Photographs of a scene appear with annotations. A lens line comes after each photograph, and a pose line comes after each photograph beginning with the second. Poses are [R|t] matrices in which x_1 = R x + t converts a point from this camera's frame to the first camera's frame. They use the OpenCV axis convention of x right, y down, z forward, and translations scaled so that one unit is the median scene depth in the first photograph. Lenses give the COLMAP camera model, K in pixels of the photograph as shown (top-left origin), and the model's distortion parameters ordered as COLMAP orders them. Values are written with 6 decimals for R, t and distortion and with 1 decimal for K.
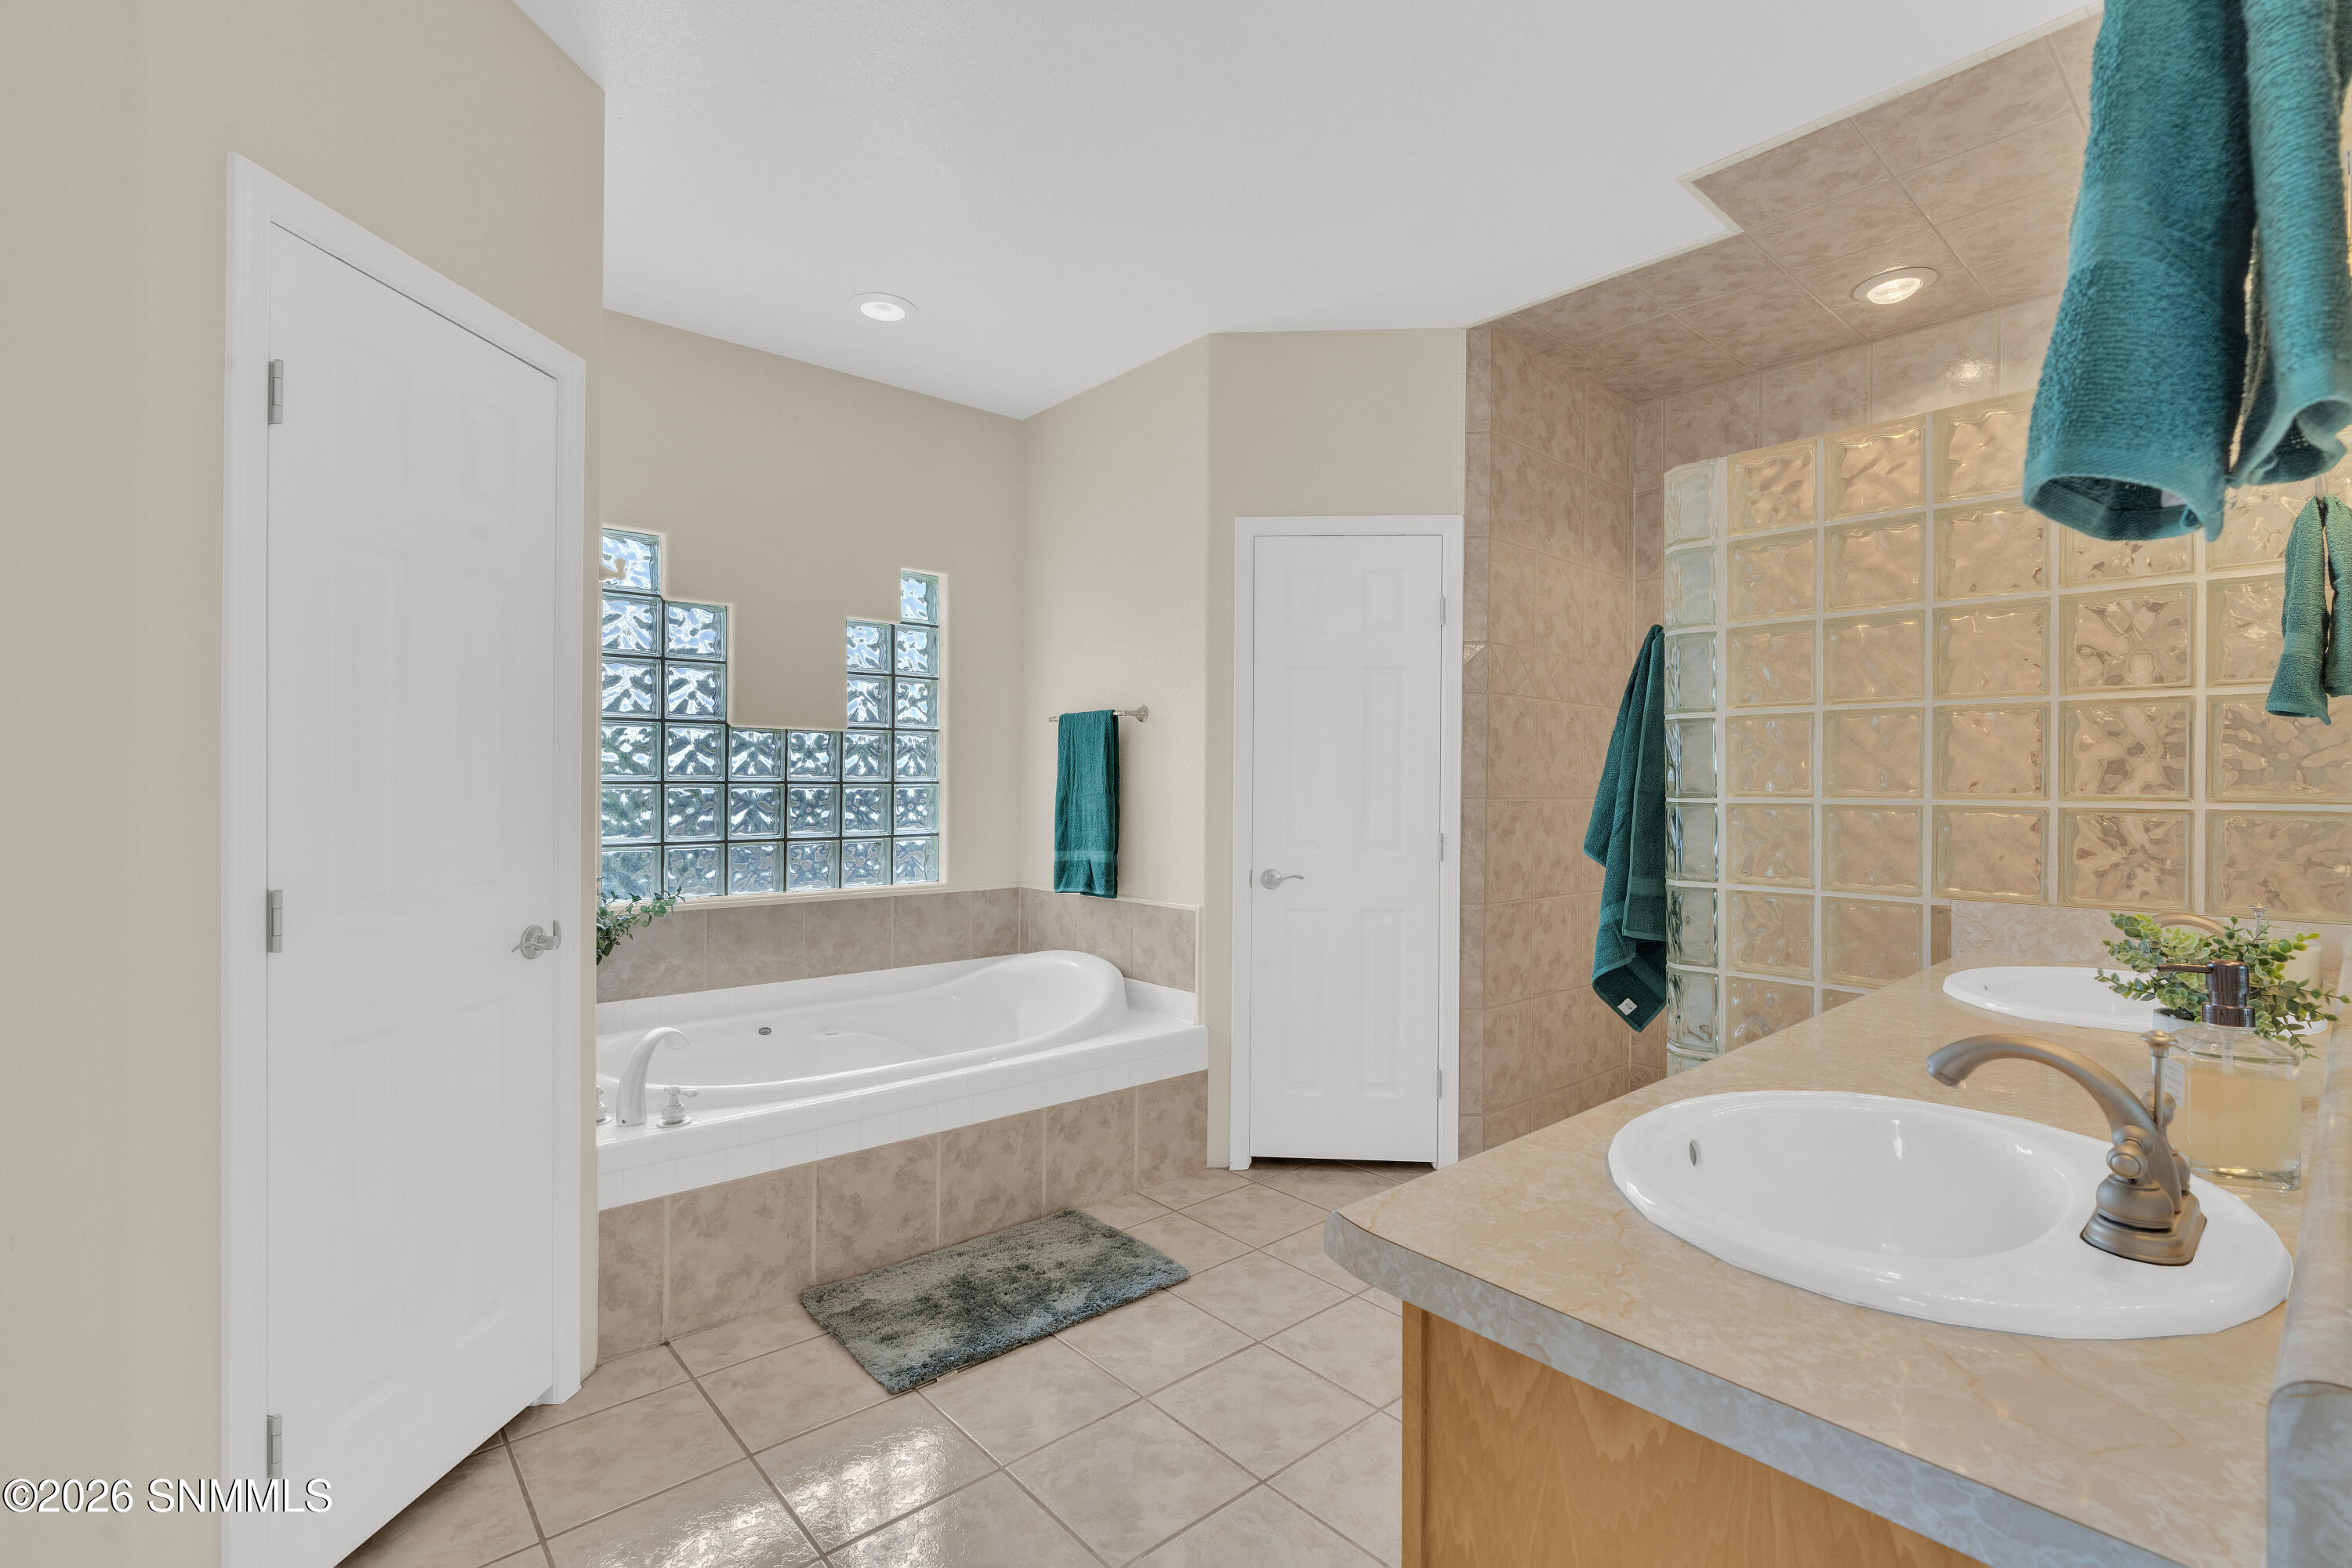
lens RADIAL K [[1056.2, 0, 1176.0], [0, 1056.2, 784.0], [0, 0, 1]] dist [-0.006029, 0.000726]
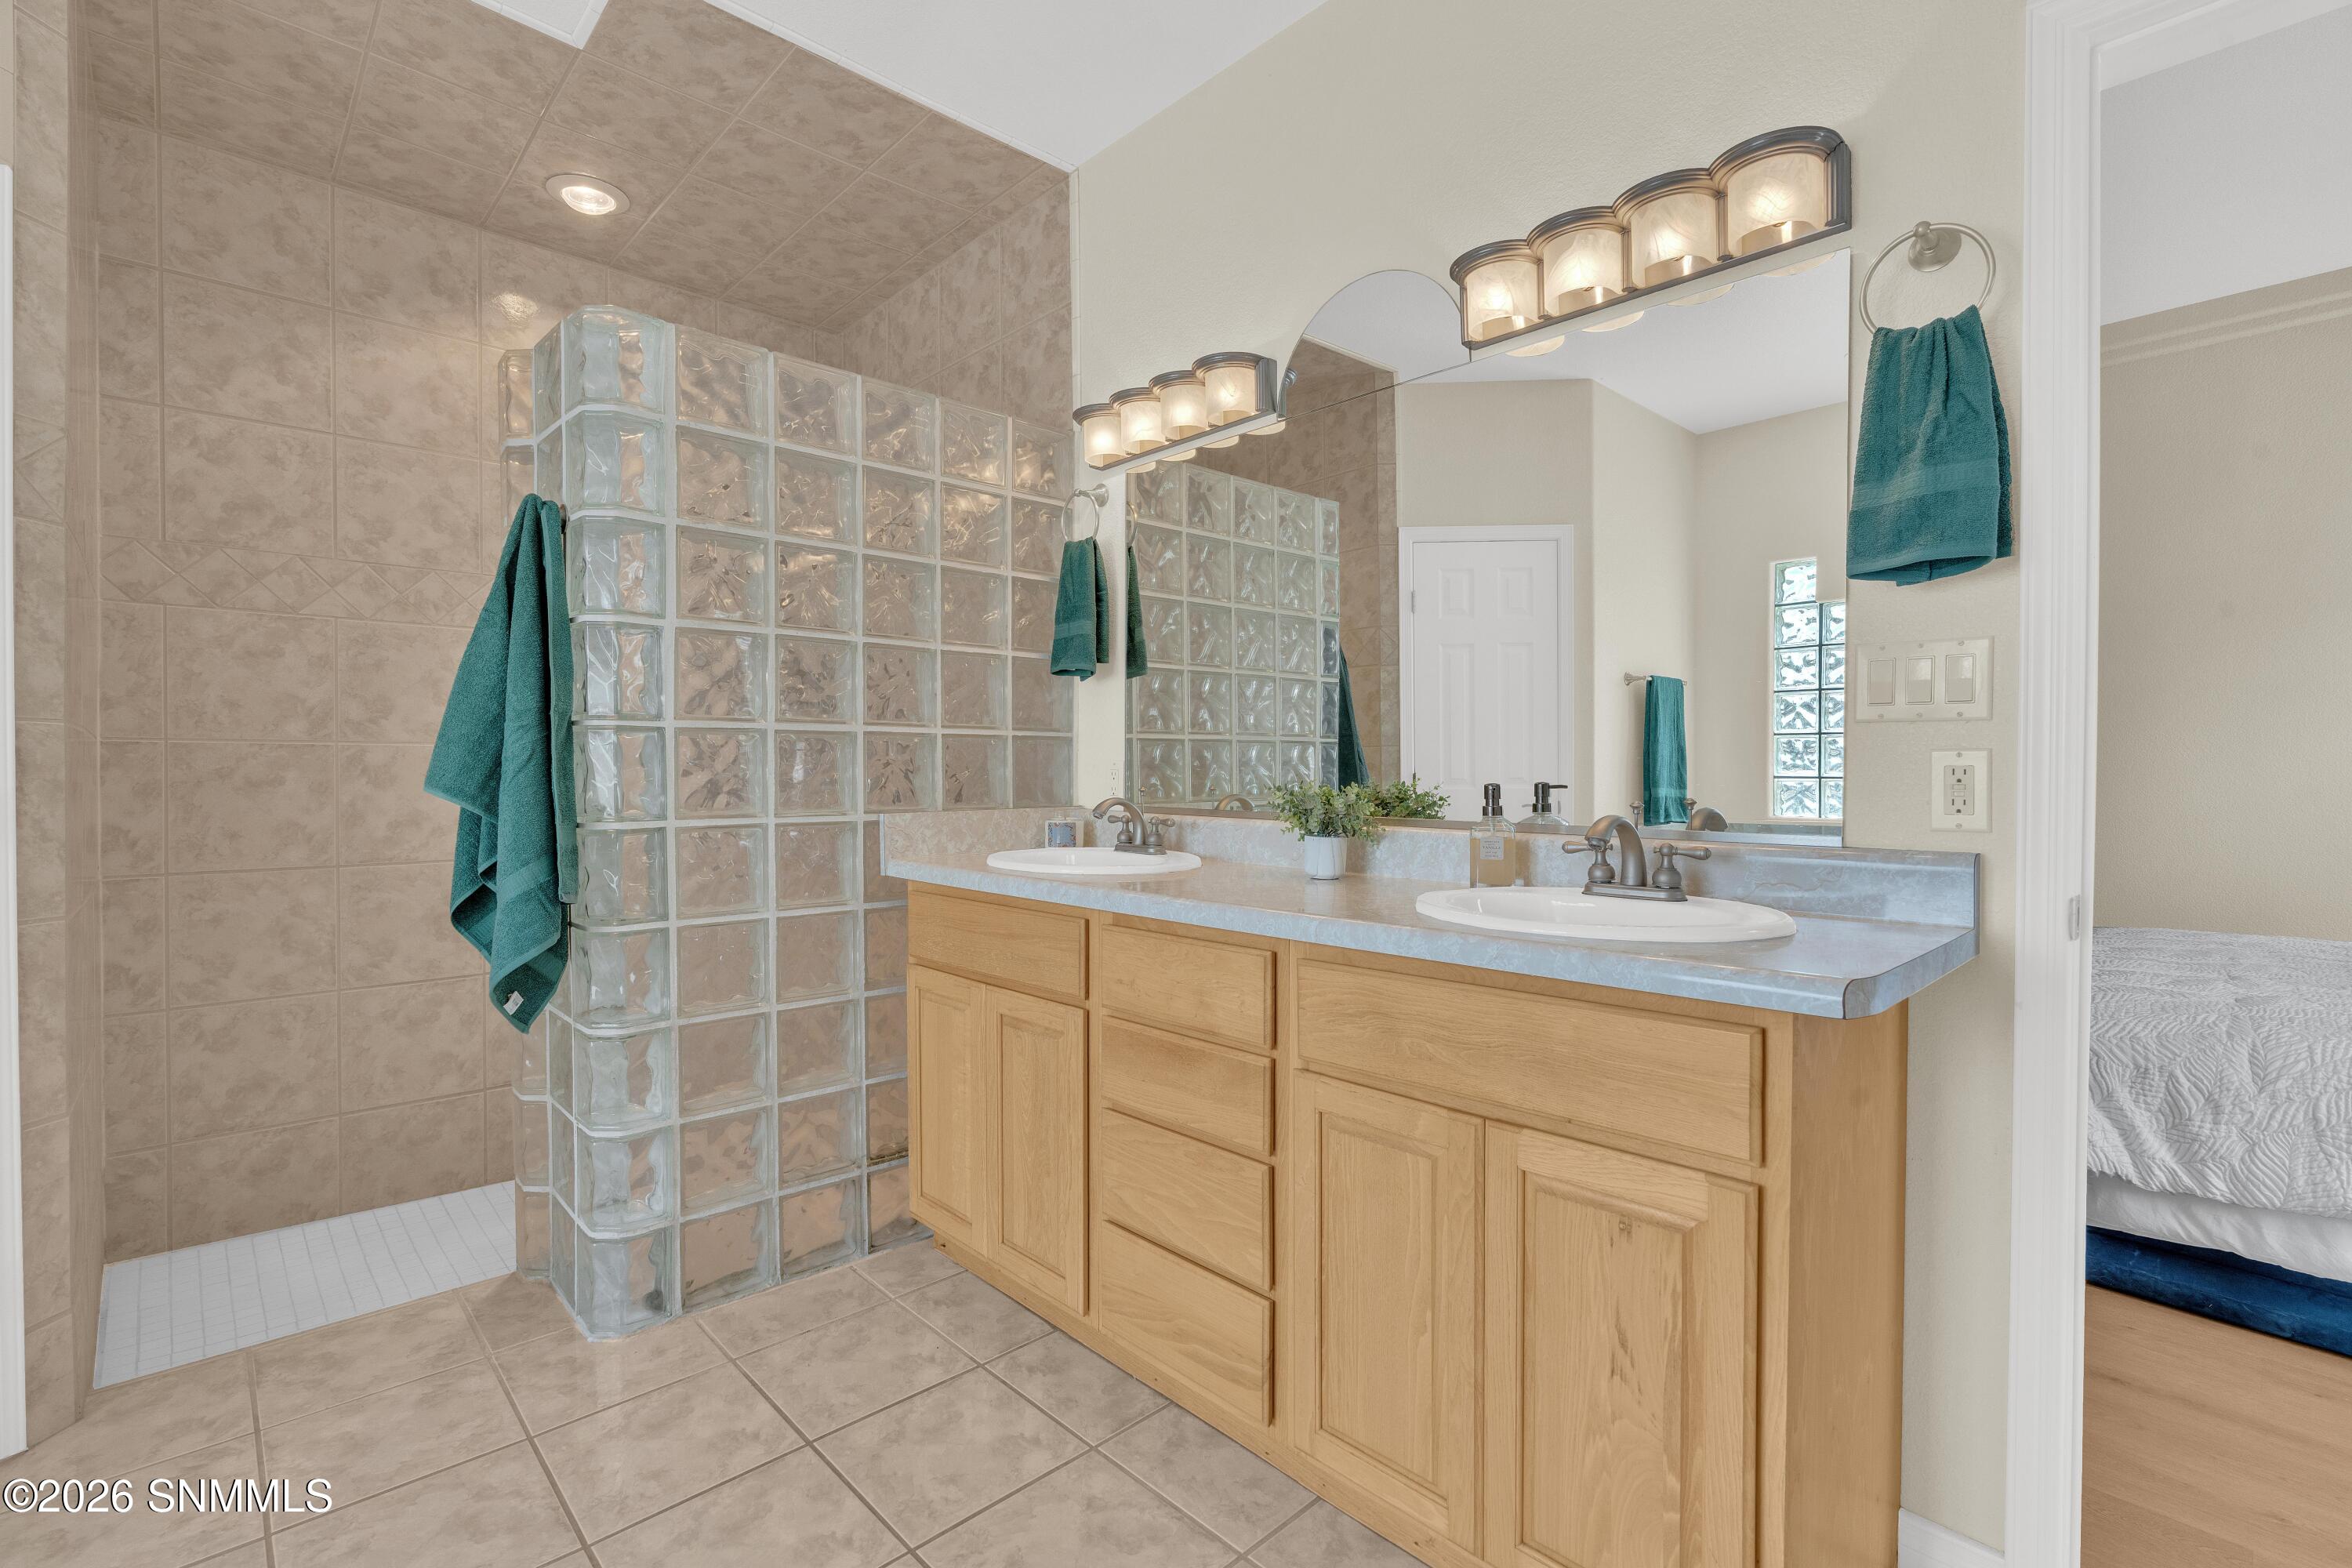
lens RADIAL K [[1056.2, 0, 1176.0], [0, 1056.2, 784.0], [0, 0, 1]] dist [-0.006029, 0.000726]
pose [[-0.041054, -0.013895, 0.999060, -0.335326], [0.000833, 0.999902, 0.013941, 0.049394], [-0.999157, 0.001405, -0.041039, 0.585476]]
